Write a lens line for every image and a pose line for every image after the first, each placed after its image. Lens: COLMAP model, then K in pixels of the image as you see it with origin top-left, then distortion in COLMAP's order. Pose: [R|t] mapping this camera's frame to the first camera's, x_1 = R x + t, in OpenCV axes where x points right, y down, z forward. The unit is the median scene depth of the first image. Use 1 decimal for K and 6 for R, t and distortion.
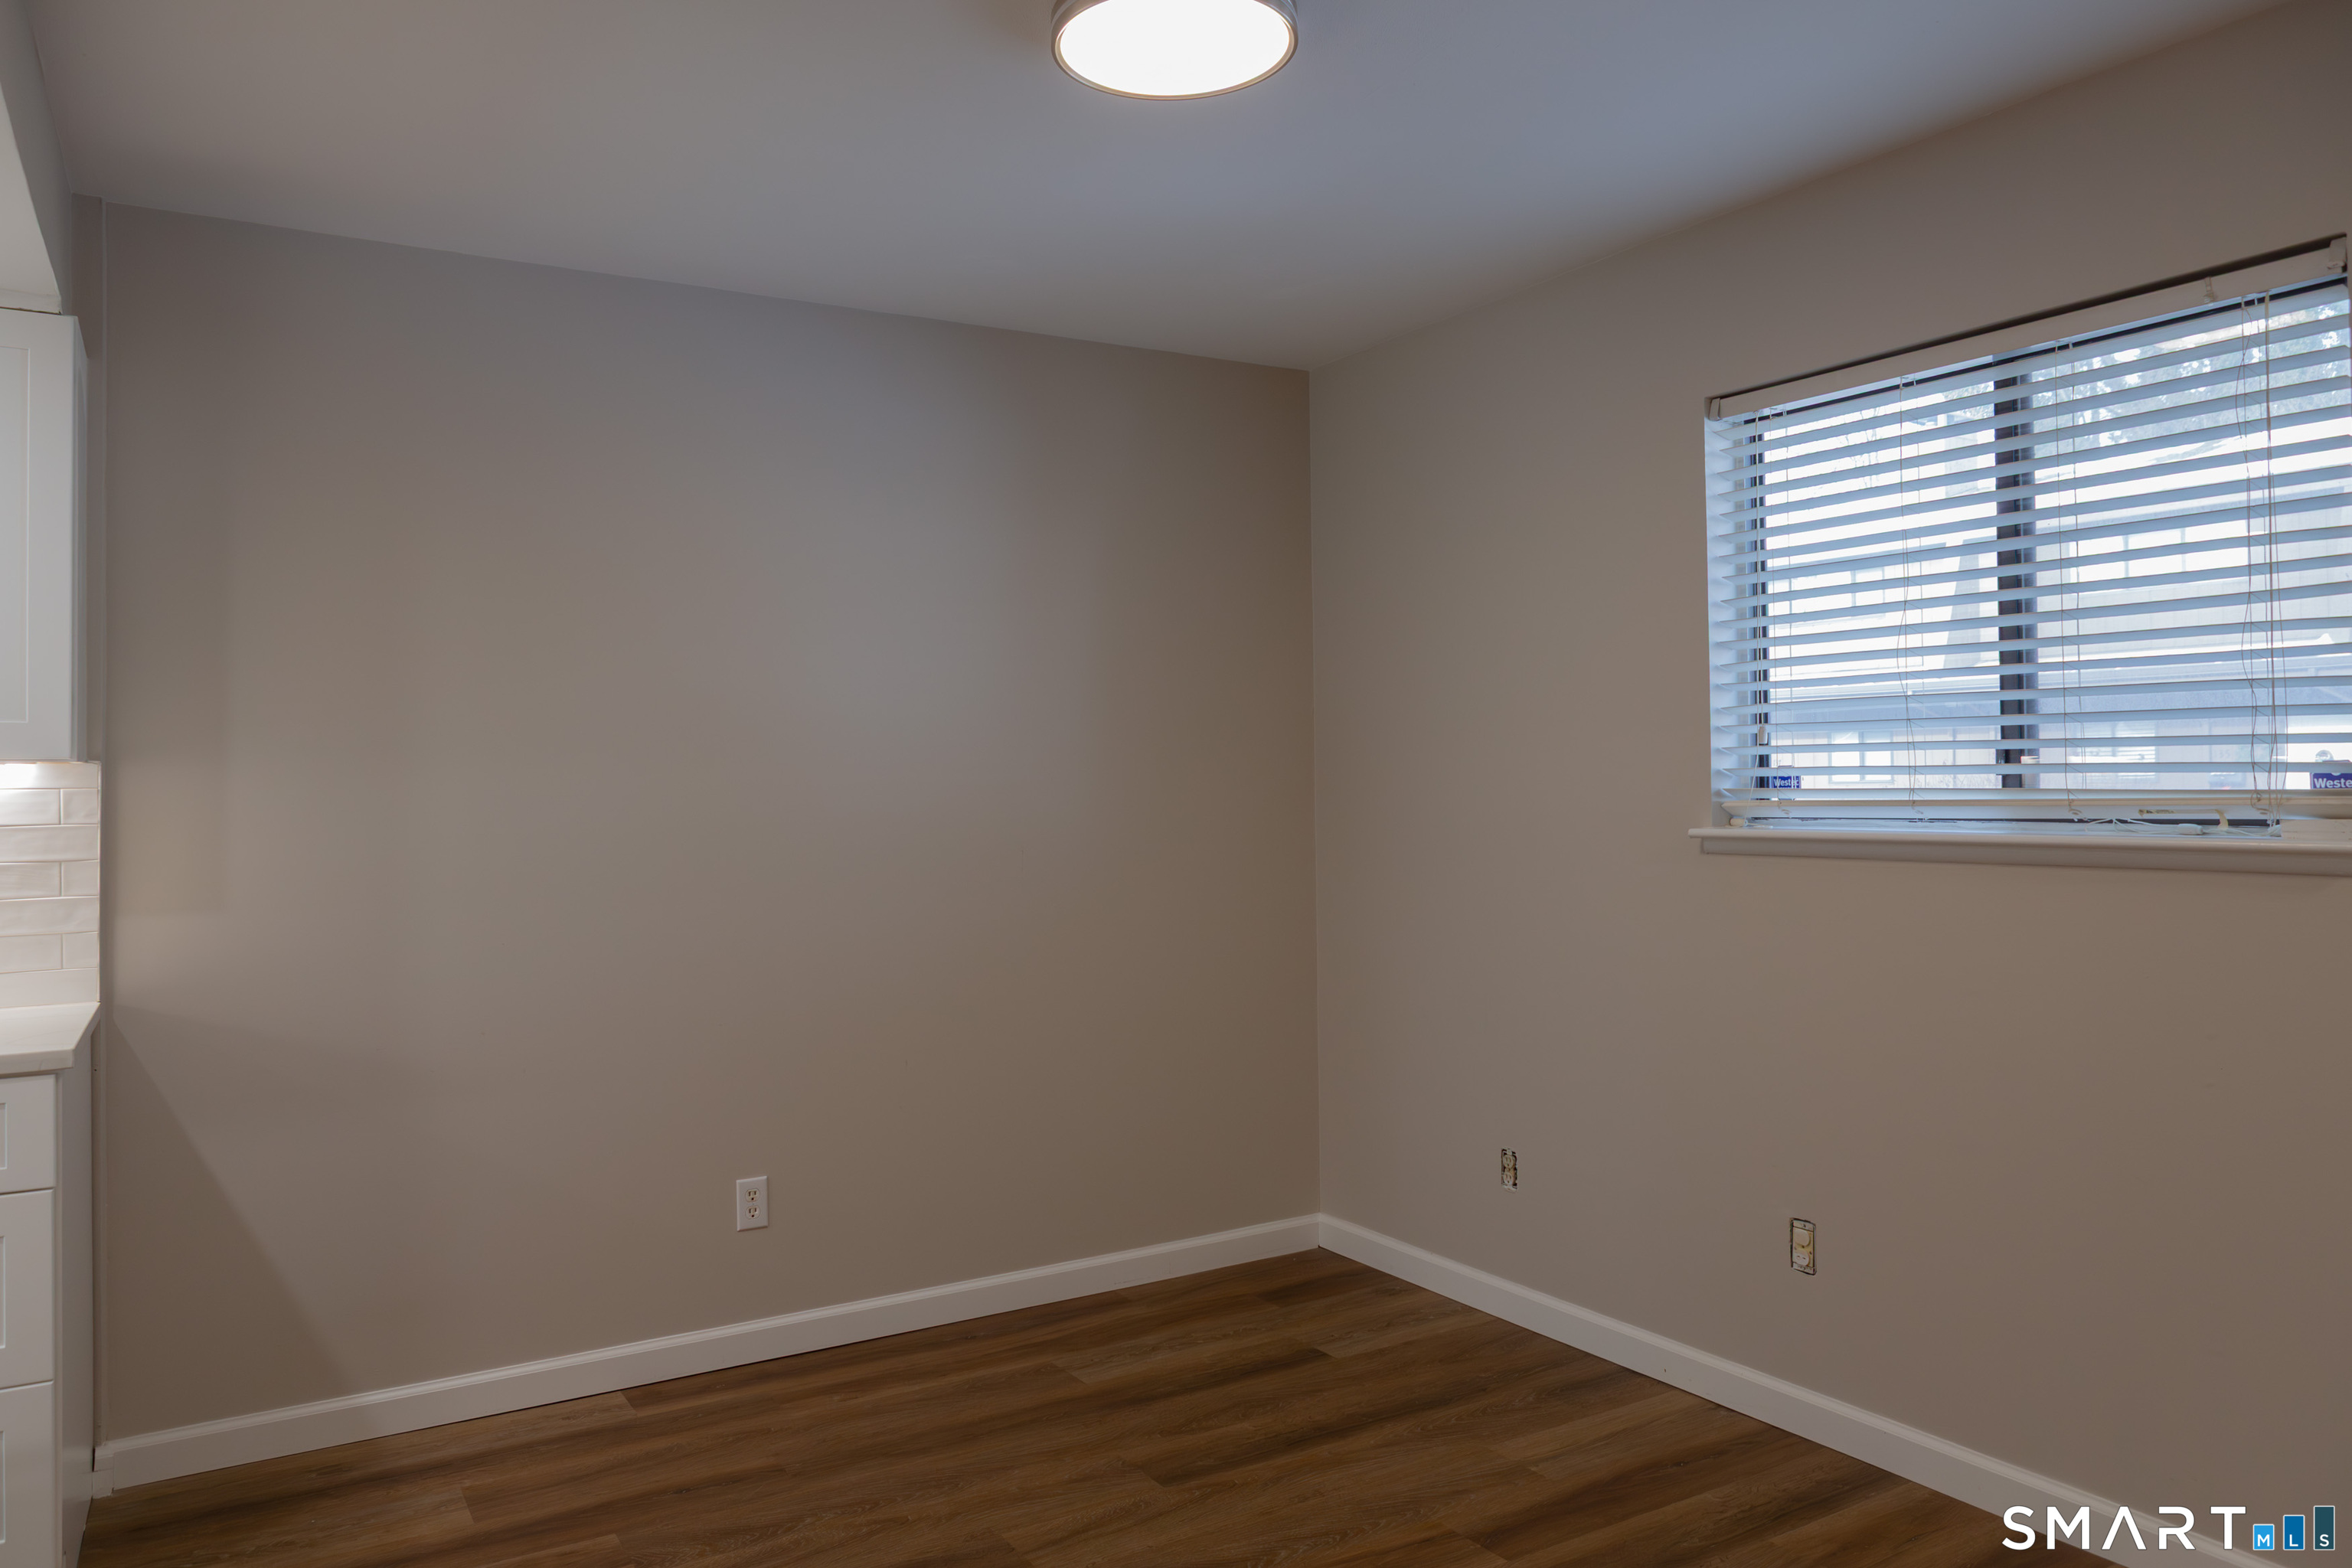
lens RADIAL K [[1600.0, 0, 1151.1], [0, 1600.0, 730.0], [0, 0, 1]] dist [-0.019724, 0.006649]
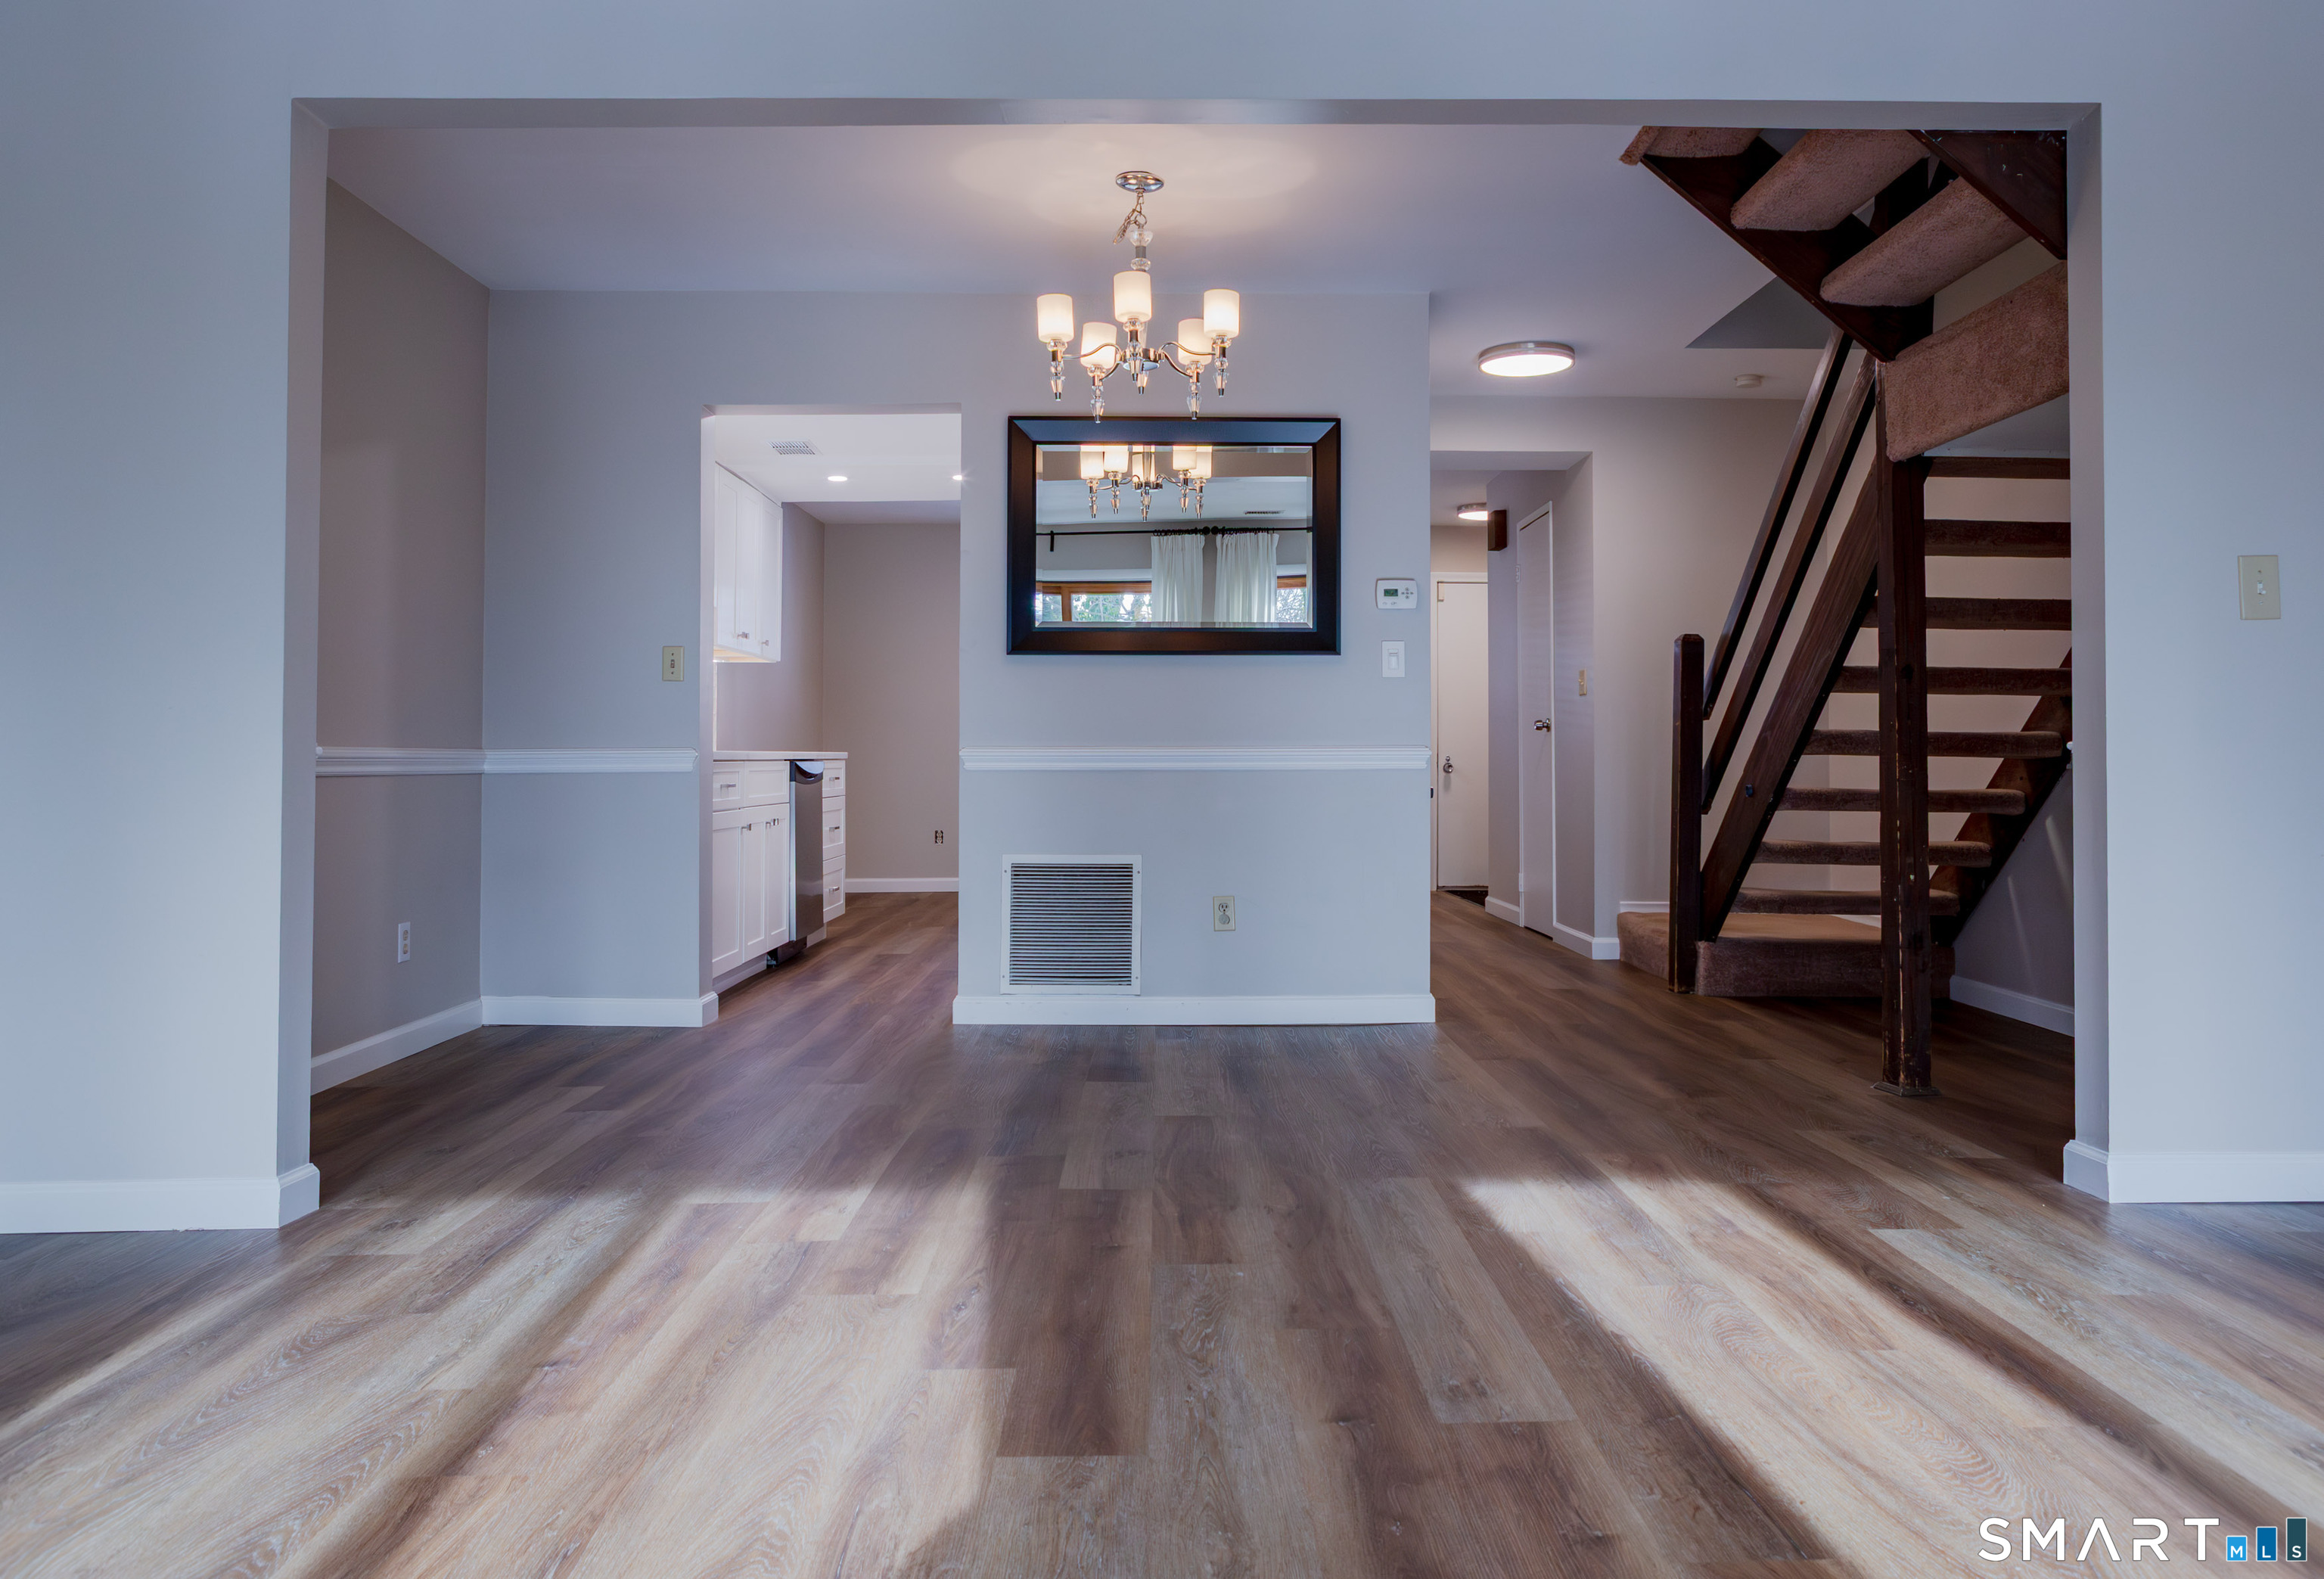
lens RADIAL K [[1694.9, 0, 1192.5], [0, 1694.9, 706.7], [0, 0, 1]] dist [-0.013427, 0.002088]
pose [[0.497155, 0.038874, 0.866790, -2.565352], [-0.031471, 0.999146, -0.026759, 0.138487], [-0.867091, -0.013976, 0.497954, -1.016324]]
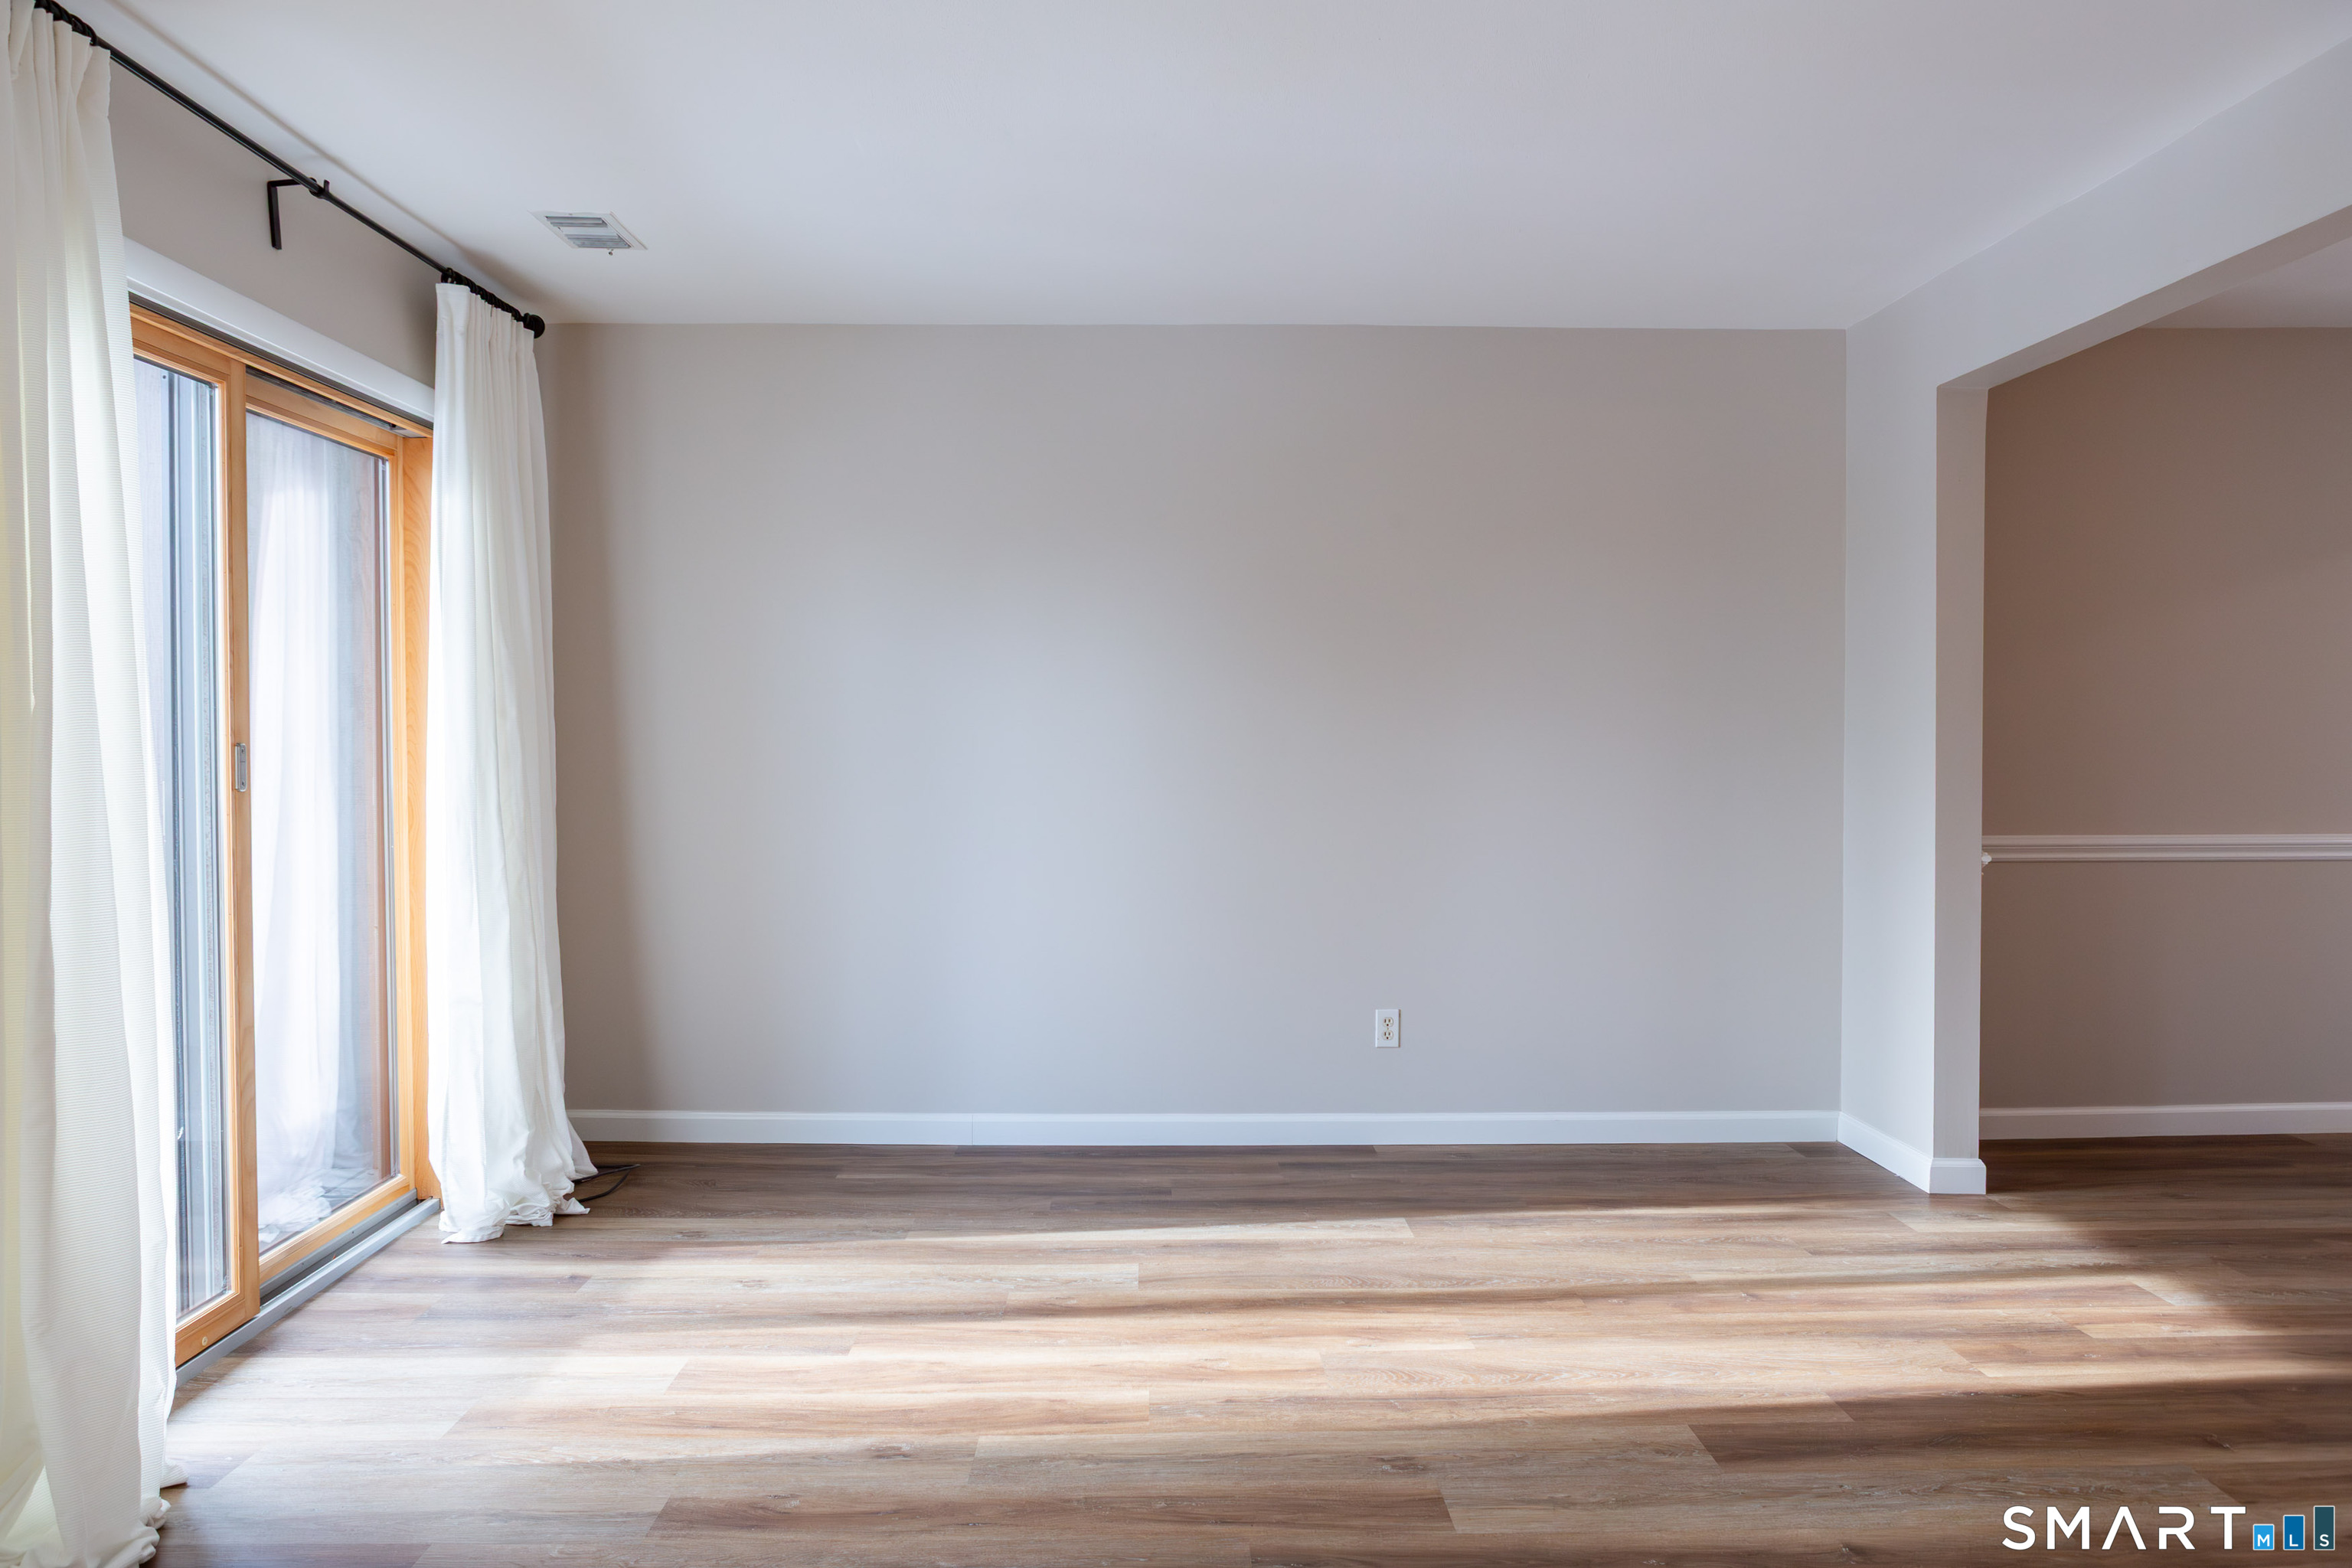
lens RADIAL K [[1600.0, 0, 1151.1], [0, 1600.0, 730.0], [0, 0, 1]] dist [-0.019724, 0.006649]
pose [[0.860128, 0.008970, -0.509999, -1.842000], [0.011461, 0.999253, 0.036904, -0.010423], [0.509949, -0.037587, 0.859383, -1.527804]]
